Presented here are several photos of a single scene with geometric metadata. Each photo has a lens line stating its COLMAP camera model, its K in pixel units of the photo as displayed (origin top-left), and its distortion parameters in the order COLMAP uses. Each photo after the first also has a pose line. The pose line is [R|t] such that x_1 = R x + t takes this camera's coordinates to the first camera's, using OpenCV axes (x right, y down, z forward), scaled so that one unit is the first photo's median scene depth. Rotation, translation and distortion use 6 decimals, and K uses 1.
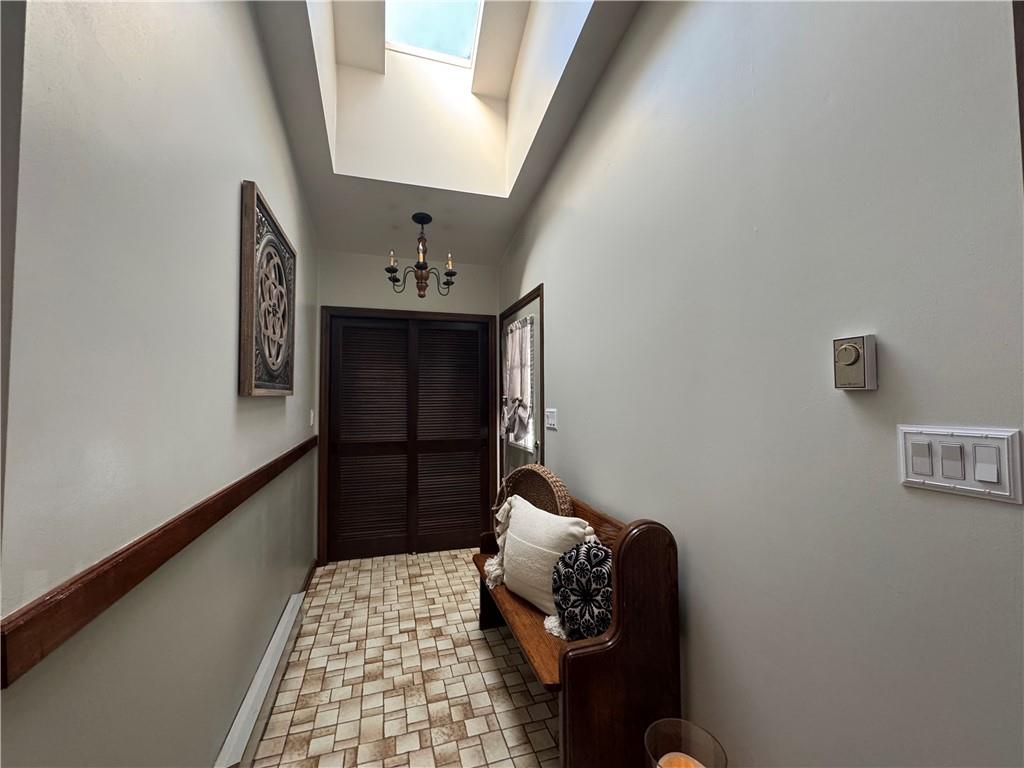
lens RADIAL K [[411.9, 0, 512.0], [0, 411.9, 384.0], [0, 0, 1]] dist [-0.003825, 0.000496]
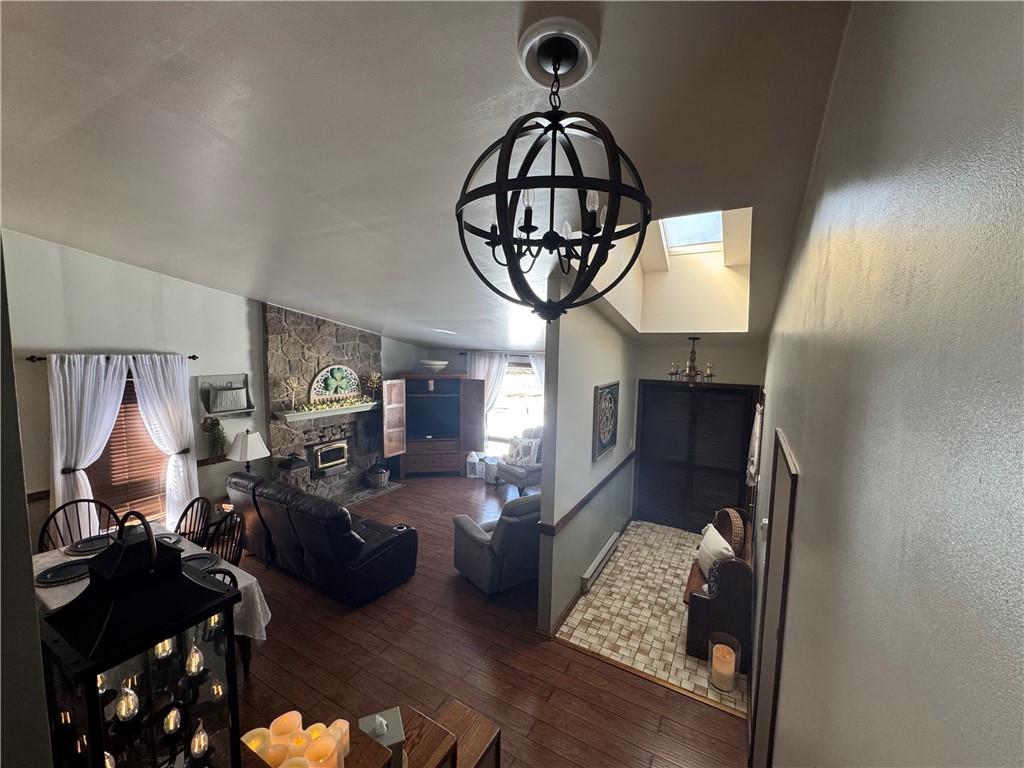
lens RADIAL K [[411.9, 0, 512.0], [0, 411.9, 384.0], [0, 0, 1]] dist [-0.003825, 0.000496]
pose [[0.679028, 0.087210, -0.728914, 0.637050], [0.004073, 0.992456, 0.122535, -0.549870], [0.734101, -0.086174, 0.673550, -0.826711]]
